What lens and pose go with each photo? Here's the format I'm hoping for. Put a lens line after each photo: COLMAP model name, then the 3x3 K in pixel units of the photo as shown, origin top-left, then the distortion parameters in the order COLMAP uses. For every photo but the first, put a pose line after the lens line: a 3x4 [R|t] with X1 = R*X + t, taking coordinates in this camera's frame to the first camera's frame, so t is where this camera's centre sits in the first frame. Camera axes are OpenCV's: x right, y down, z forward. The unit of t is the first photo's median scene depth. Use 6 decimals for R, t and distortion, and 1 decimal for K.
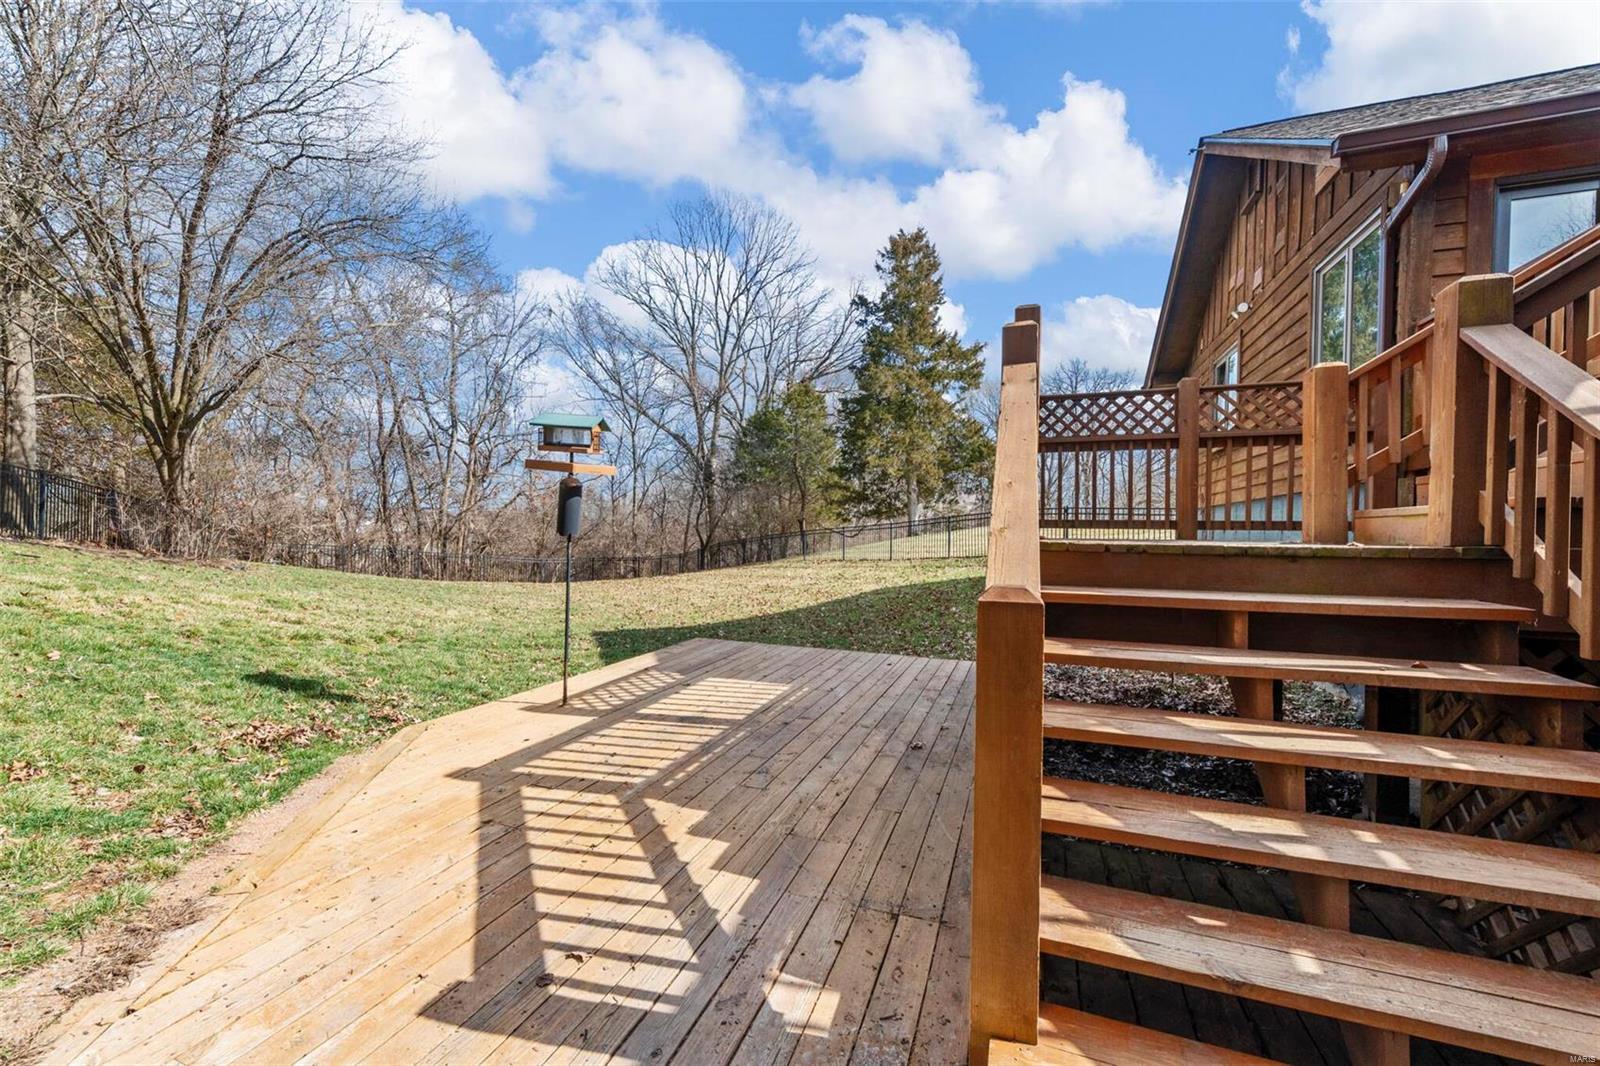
lens RADIAL K [[622.5, 0, 800.0], [0, 622.5, 533.0], [0, 0, 1]] dist [0.000543, 0.000116]
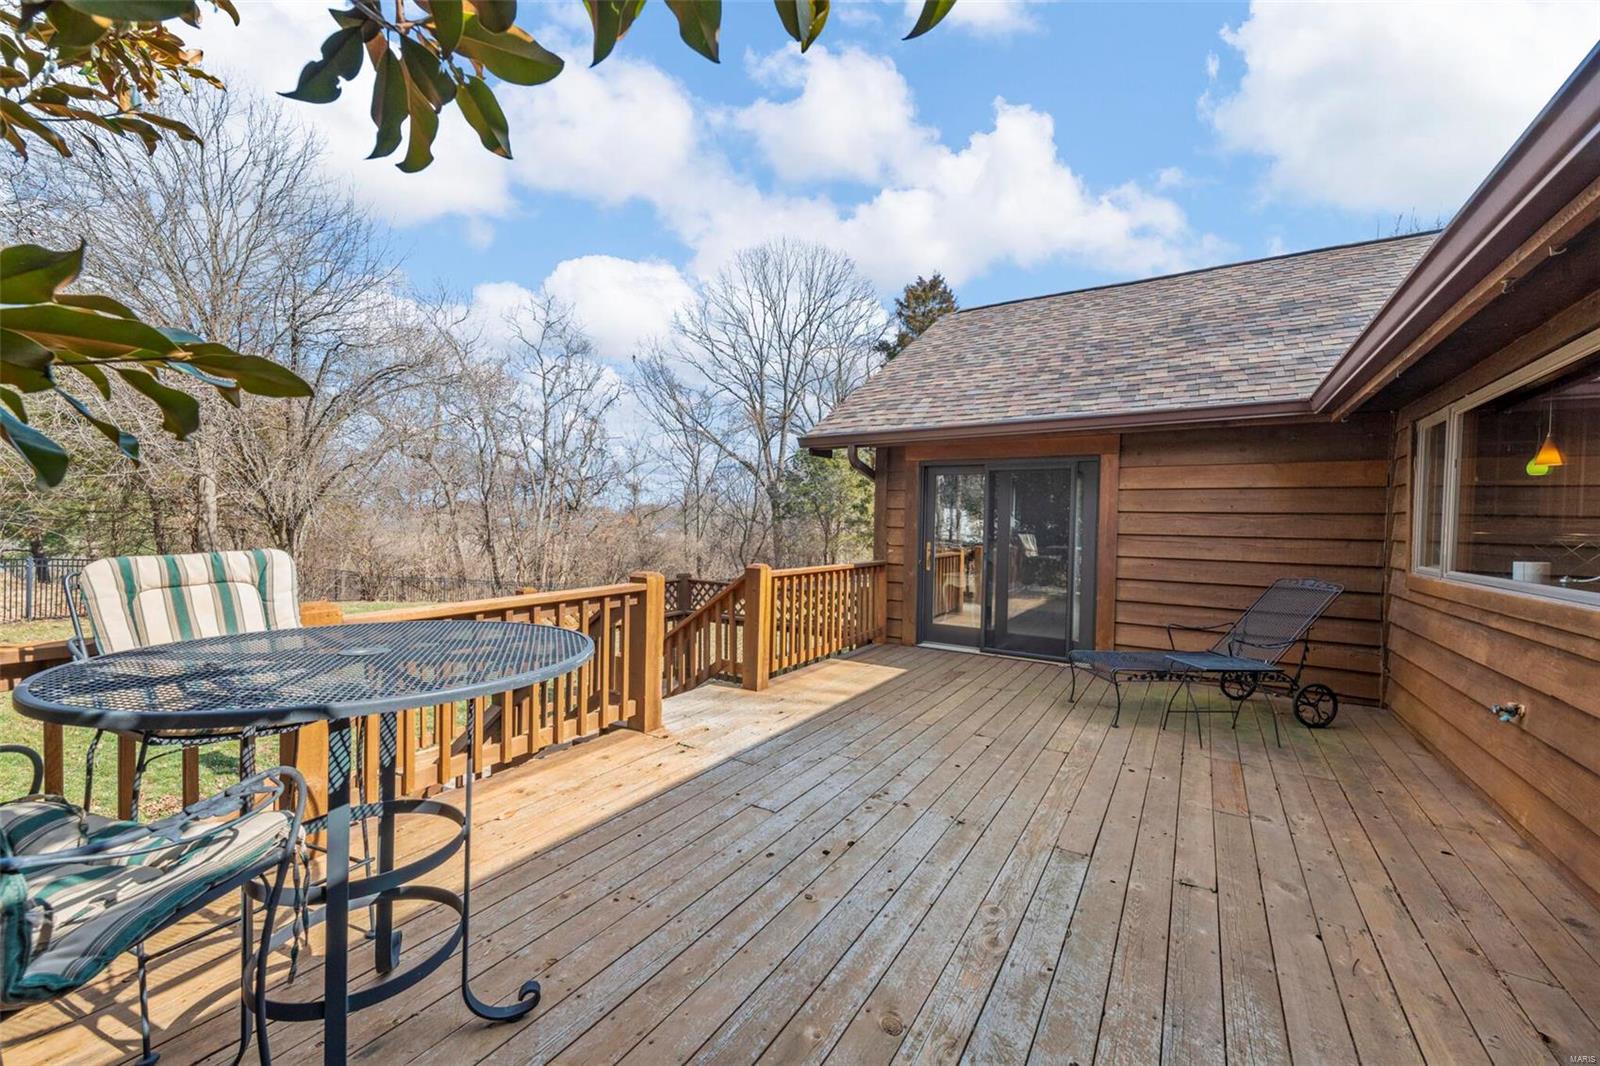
lens RADIAL K [[625.6, 0, 800.0], [0, 625.6, 533.0], [0, 0, 1]] dist [-0.000223, -0.000039]
pose [[0.975487, 0.012803, -0.219686, 0.204118], [-0.010157, 0.999862, 0.013168, -0.072675], [0.219824, -0.010614, 0.975482, -0.066622]]
